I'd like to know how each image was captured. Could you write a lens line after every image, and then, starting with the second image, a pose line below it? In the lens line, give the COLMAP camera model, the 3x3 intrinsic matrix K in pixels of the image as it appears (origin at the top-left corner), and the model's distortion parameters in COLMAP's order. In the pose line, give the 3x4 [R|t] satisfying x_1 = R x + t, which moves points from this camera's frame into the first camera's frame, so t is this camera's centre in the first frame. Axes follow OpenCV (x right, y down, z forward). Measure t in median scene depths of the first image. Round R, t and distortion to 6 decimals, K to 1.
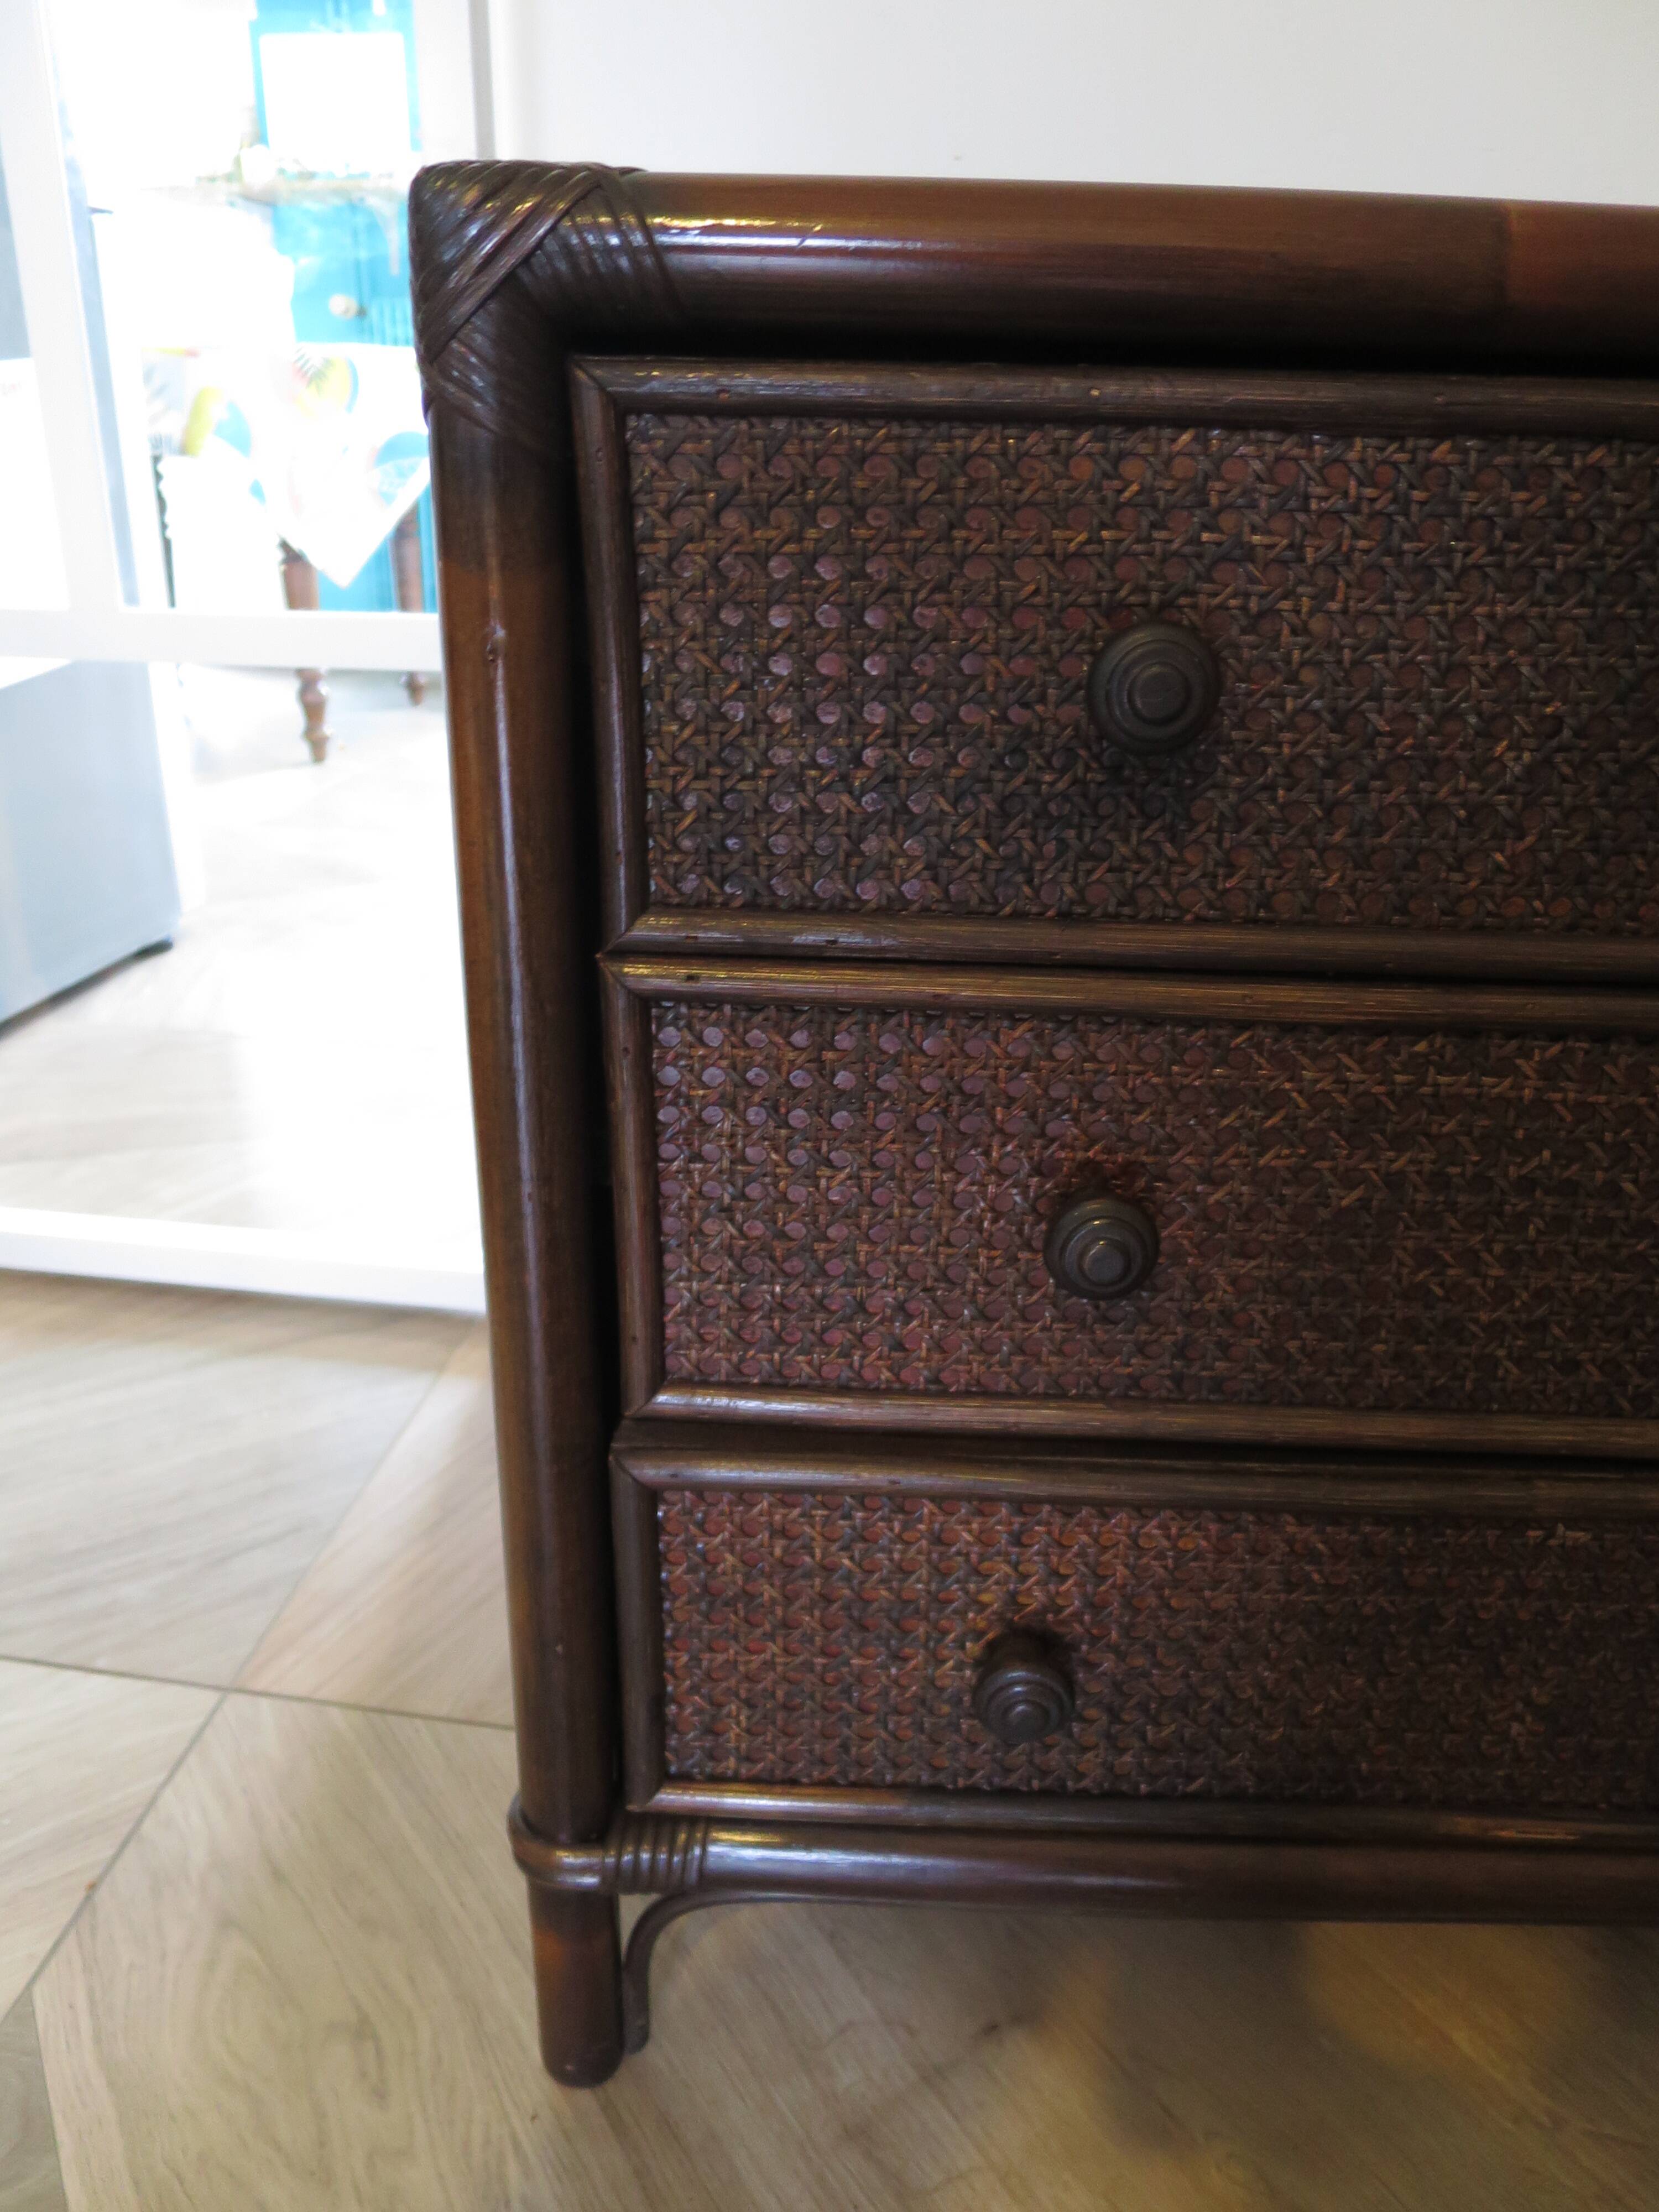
lens RADIAL K [[1598.3, 0, 832.3], [0, 1598.3, 1109.0], [0, 0, 1]] dist [-0.044522, 0.011907]
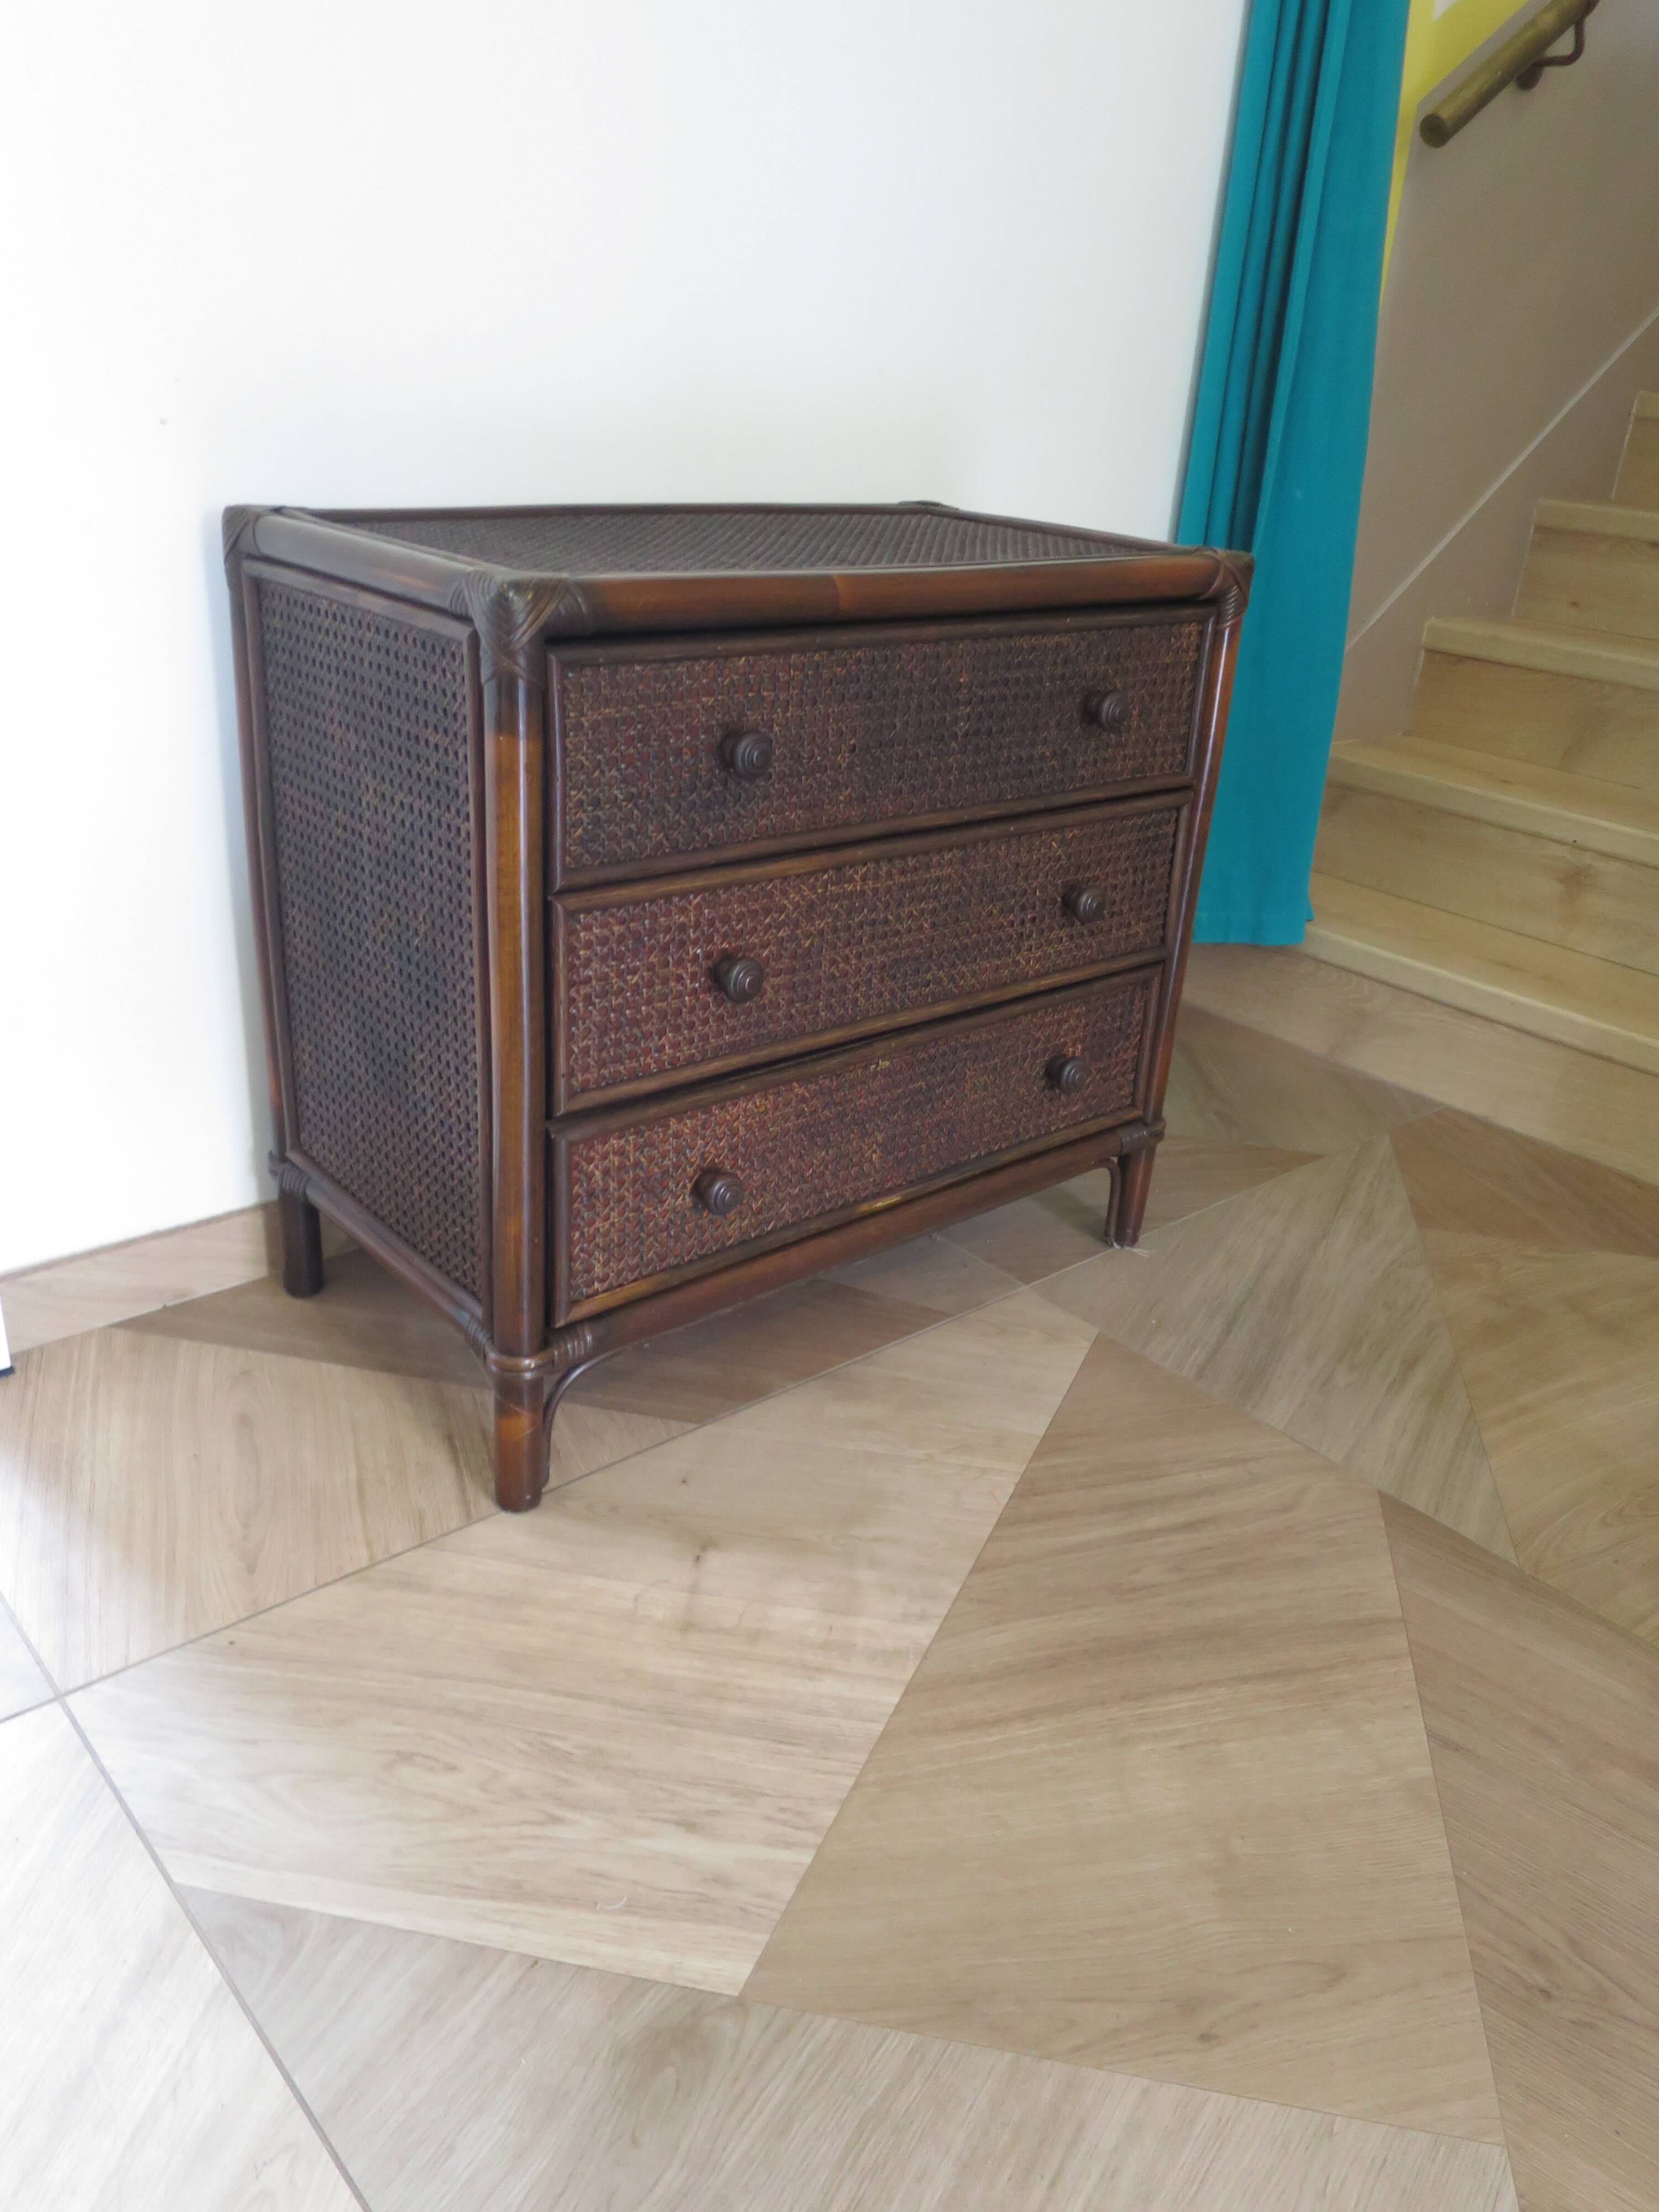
lens RADIAL K [[1707.2, 0, 824.5], [0, 1707.2, 1096.6], [0, 0, 1]] dist [-0.032177, 0.002877]
pose [[0.726980, -0.249711, 0.639644, -1.555522], [0.217974, 0.967274, 0.129879, -0.054181], [-0.651144, 0.045007, 0.757619, -1.121364]]
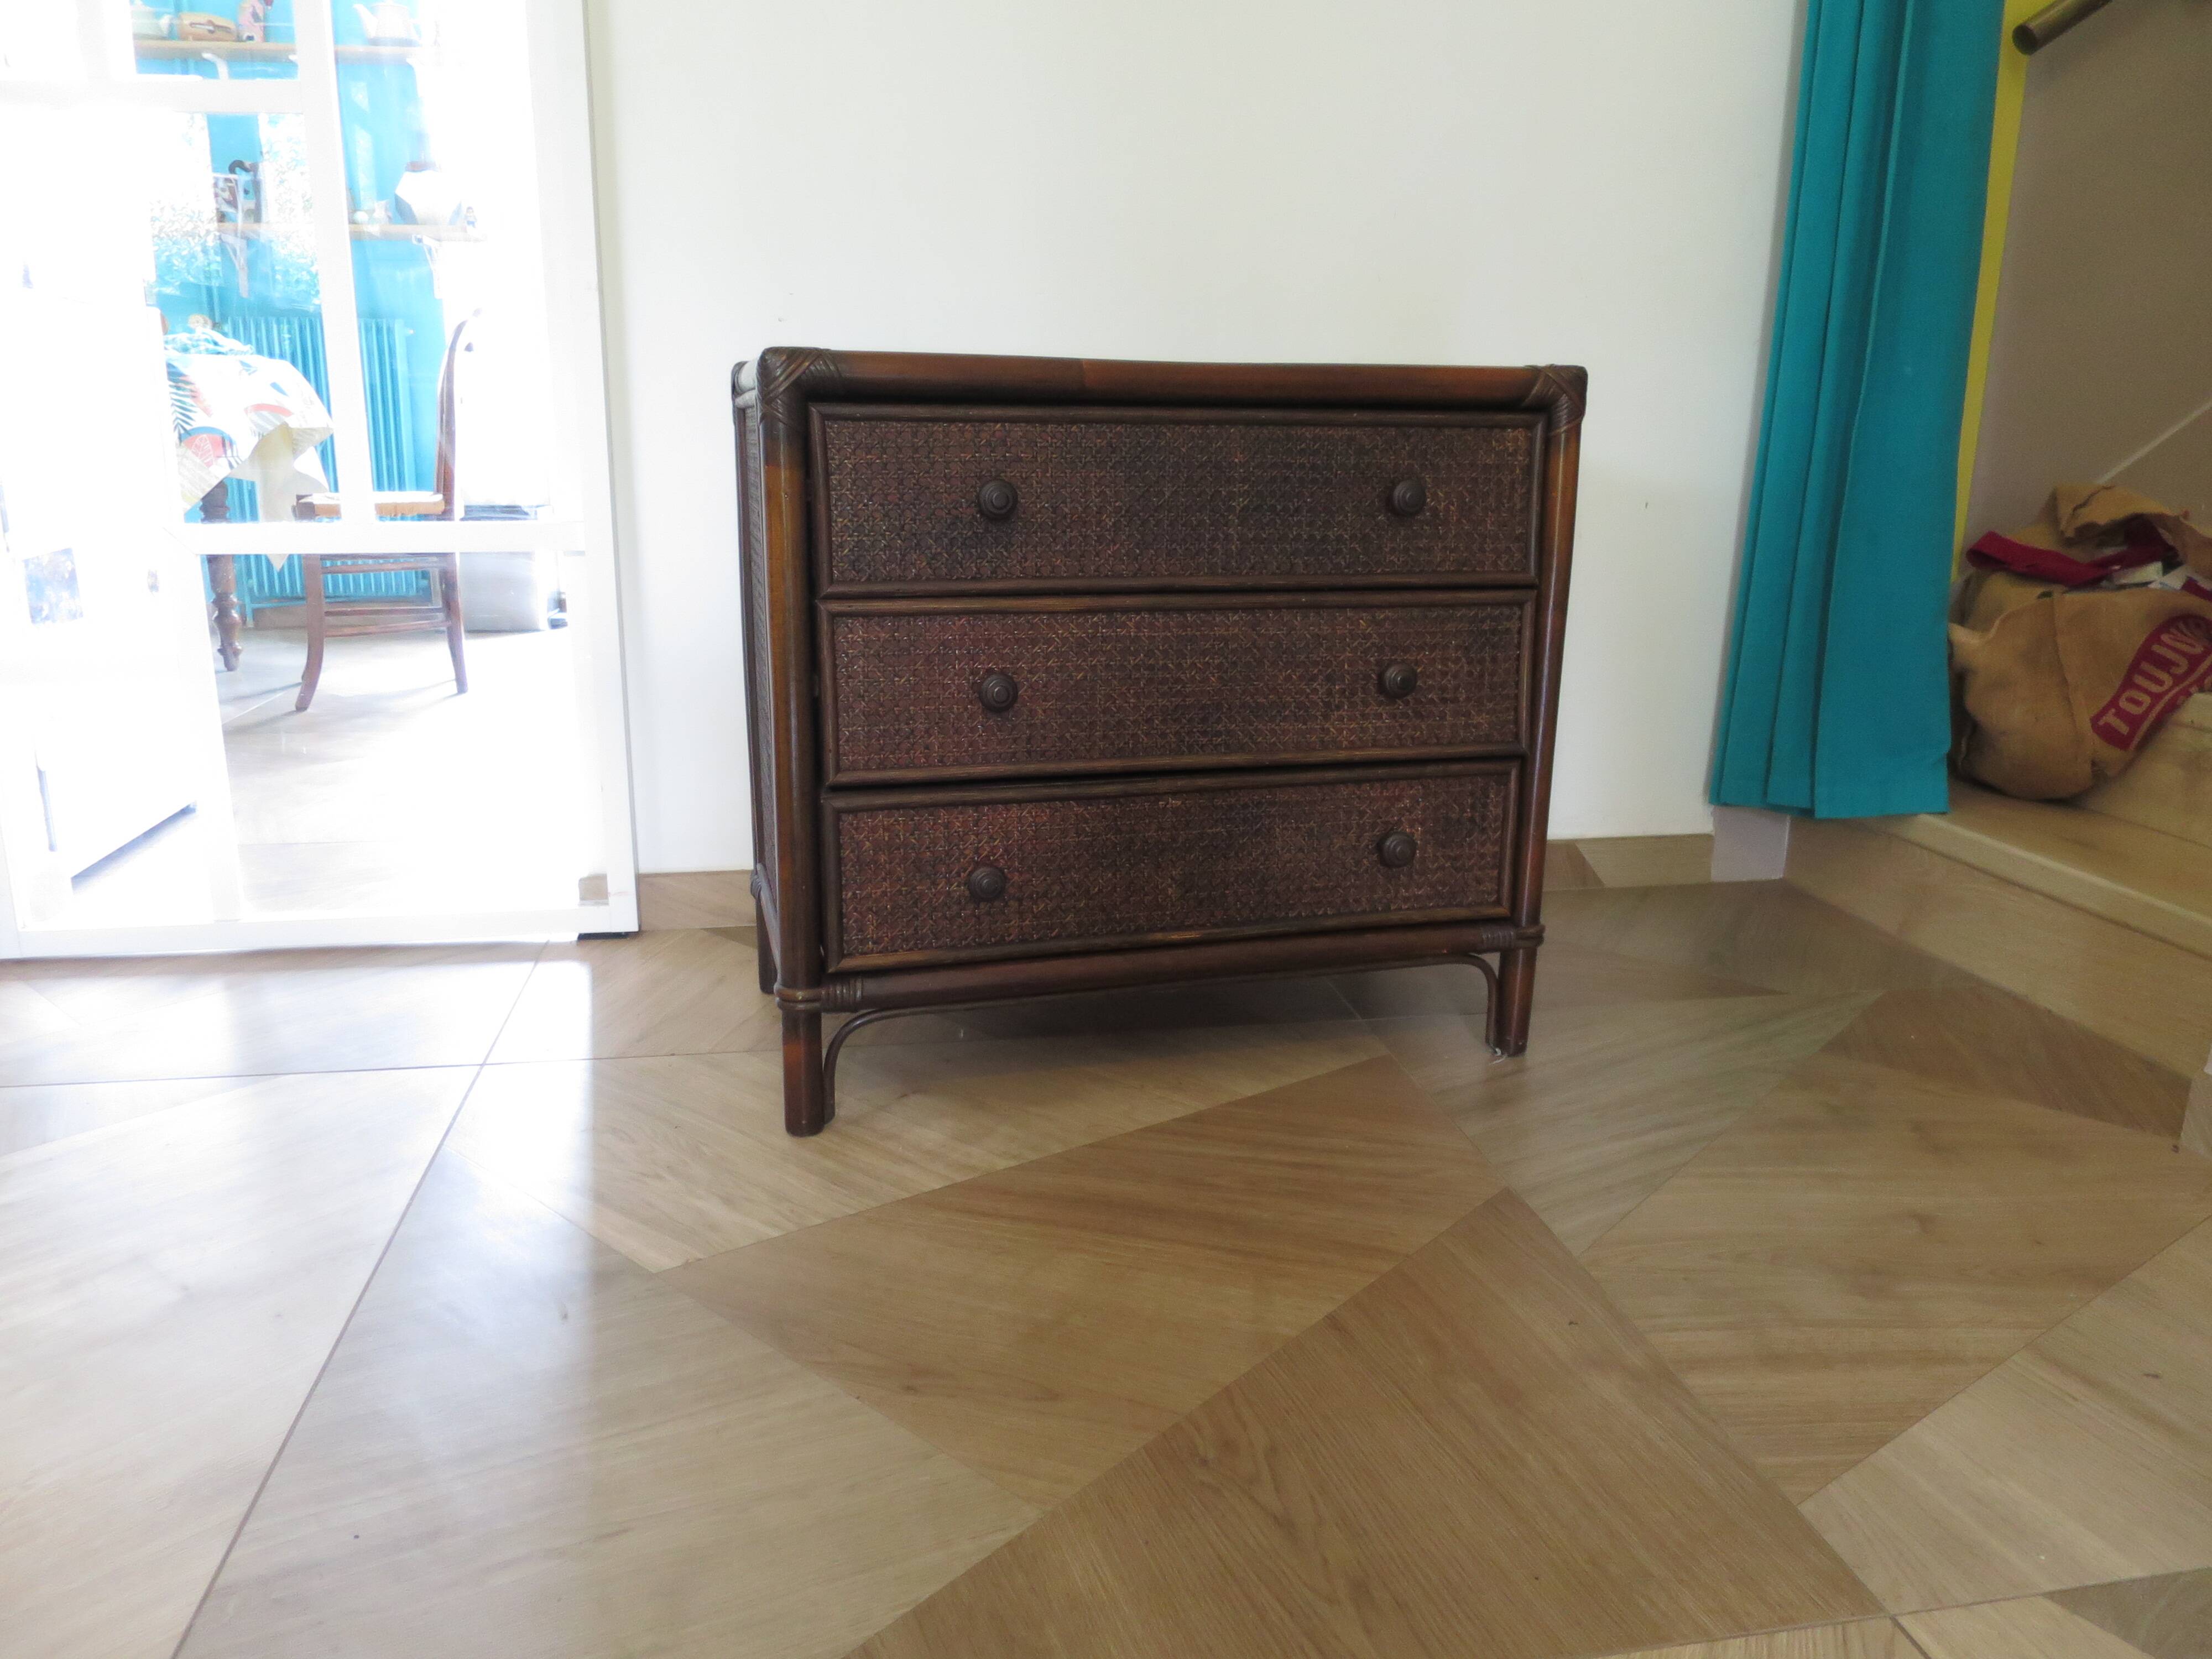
lens RADIAL K [[1606.3, 0, 1100.5], [0, 1606.3, 827.9], [0, 0, 1]] dist [-0.037742, 0.008700]
pose [[0.949949, -0.082375, 0.301349, -0.593913], [0.128721, 0.982130, -0.137301, 0.808519], [-0.284654, 0.169218, 0.943577, -1.888905]]
